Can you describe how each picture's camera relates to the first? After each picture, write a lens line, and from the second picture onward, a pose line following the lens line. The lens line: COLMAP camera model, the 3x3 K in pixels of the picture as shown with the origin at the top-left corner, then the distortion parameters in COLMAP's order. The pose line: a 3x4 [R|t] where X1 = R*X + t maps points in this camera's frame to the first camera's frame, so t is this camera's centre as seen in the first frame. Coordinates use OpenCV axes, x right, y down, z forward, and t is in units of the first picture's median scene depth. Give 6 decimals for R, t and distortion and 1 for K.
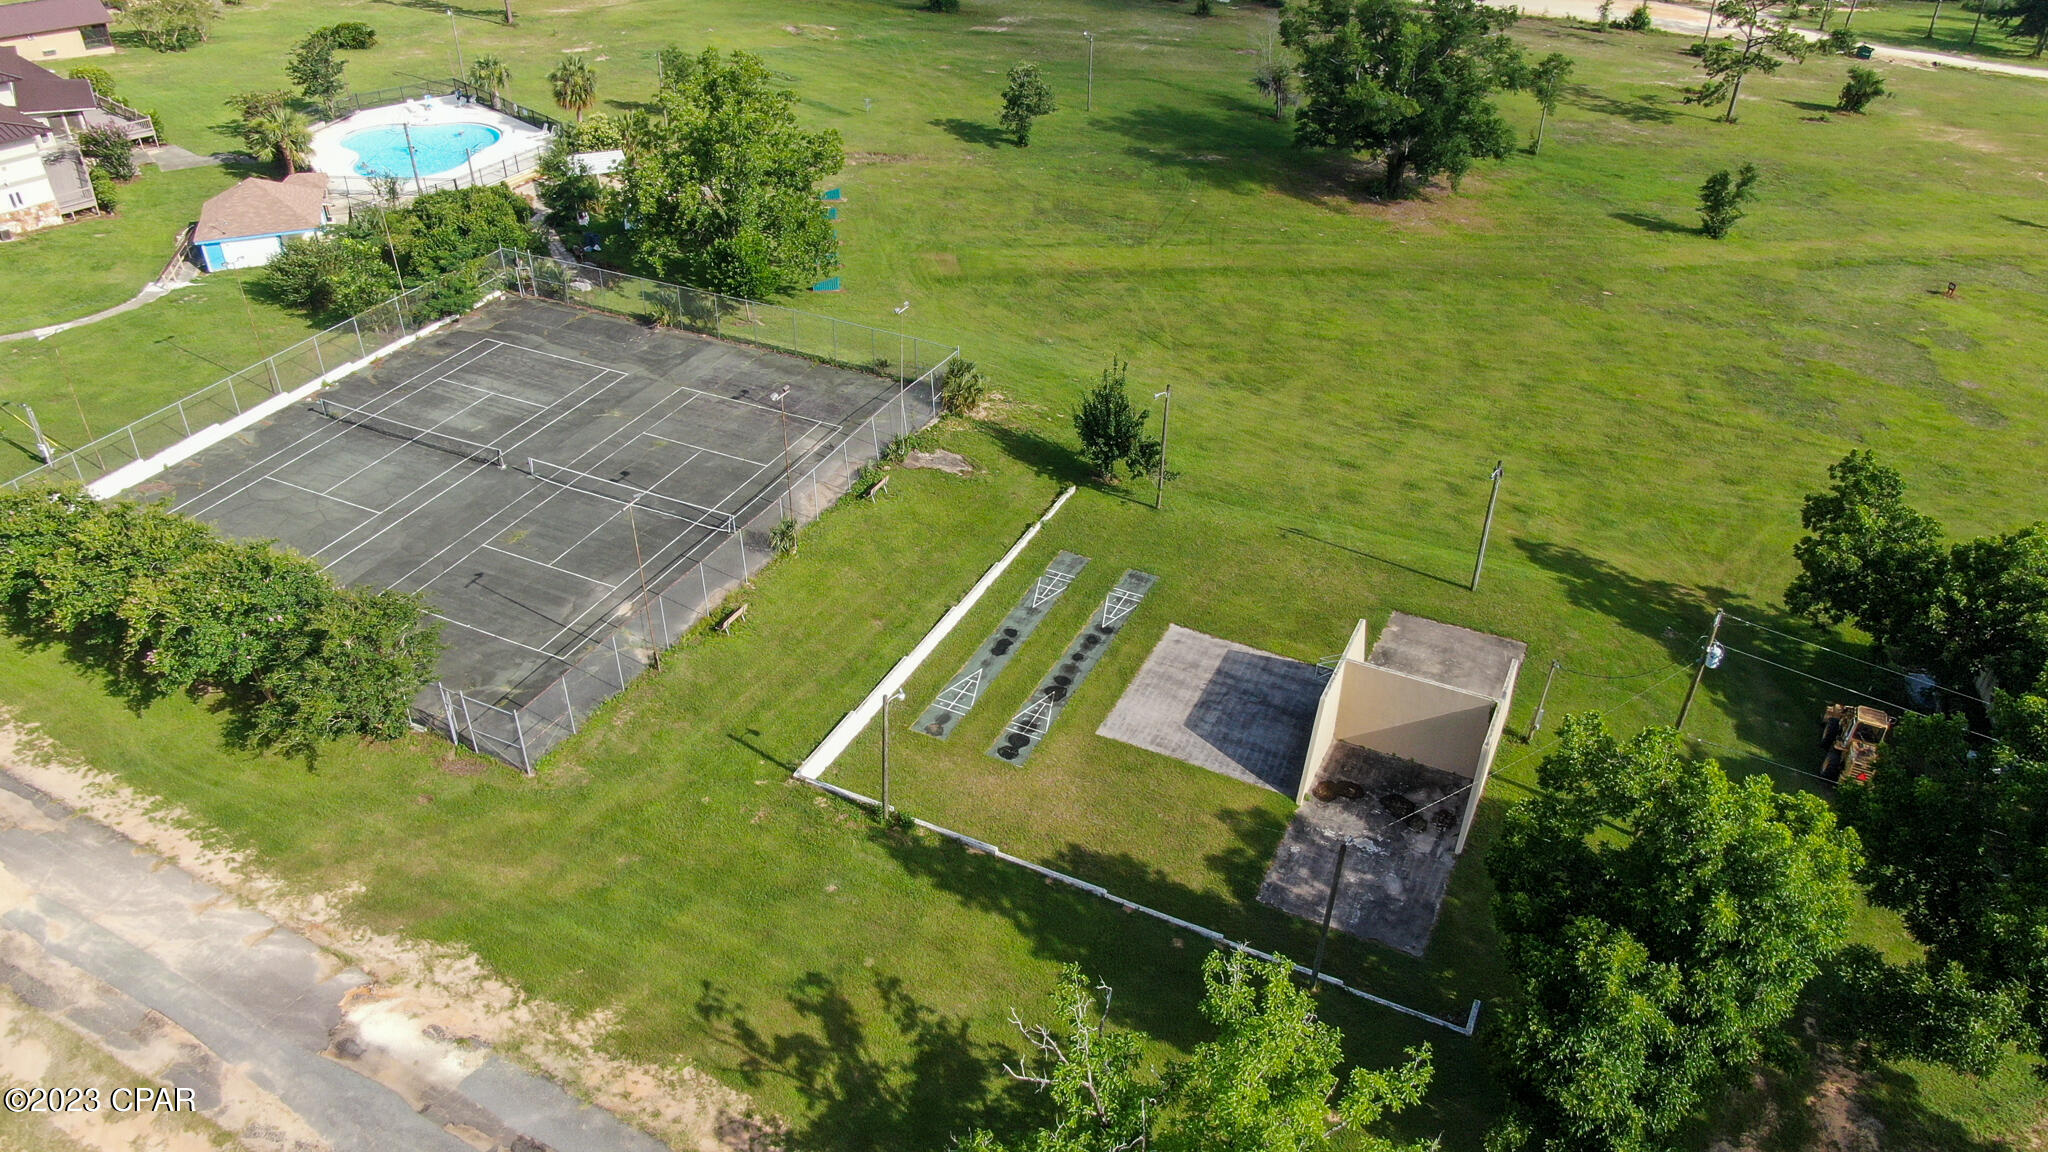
lens RADIAL K [[1464.9, 0, 1023.1], [0, 1464.9, 576.0], [0, 0, 1]] dist [-0.003646, -0.001724]
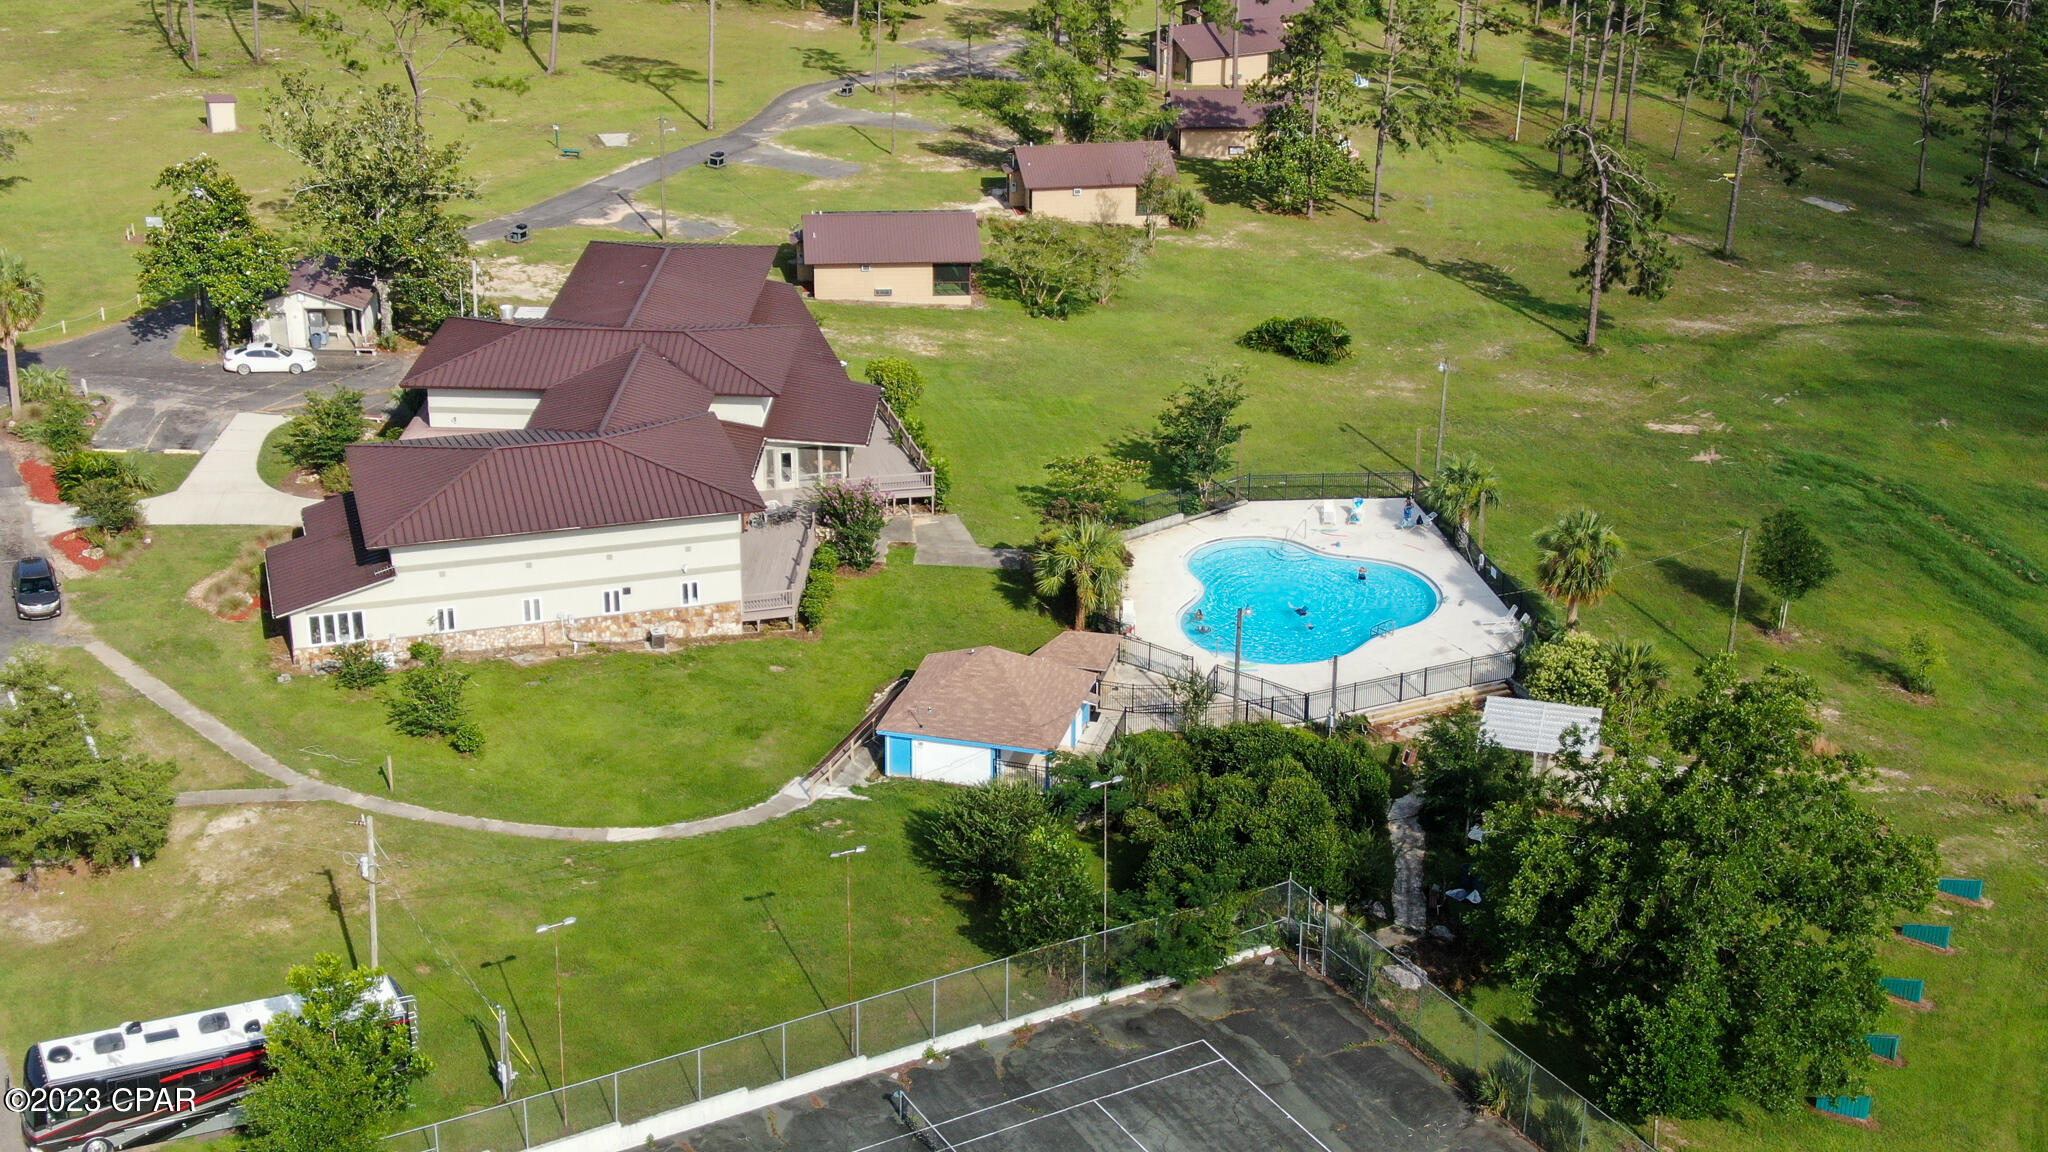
lens RADIAL K [[2918.6, 0, 1024.7], [0, 2918.6, 576.6], [0, 0, 1]] dist [0.161051, 0.000000]
pose [[0.825008, 0.224144, -0.518770, 0.123808], [-0.321253, 0.941242, -0.104213, -0.172536], [0.464929, 0.252633, 0.848539, -0.059883]]
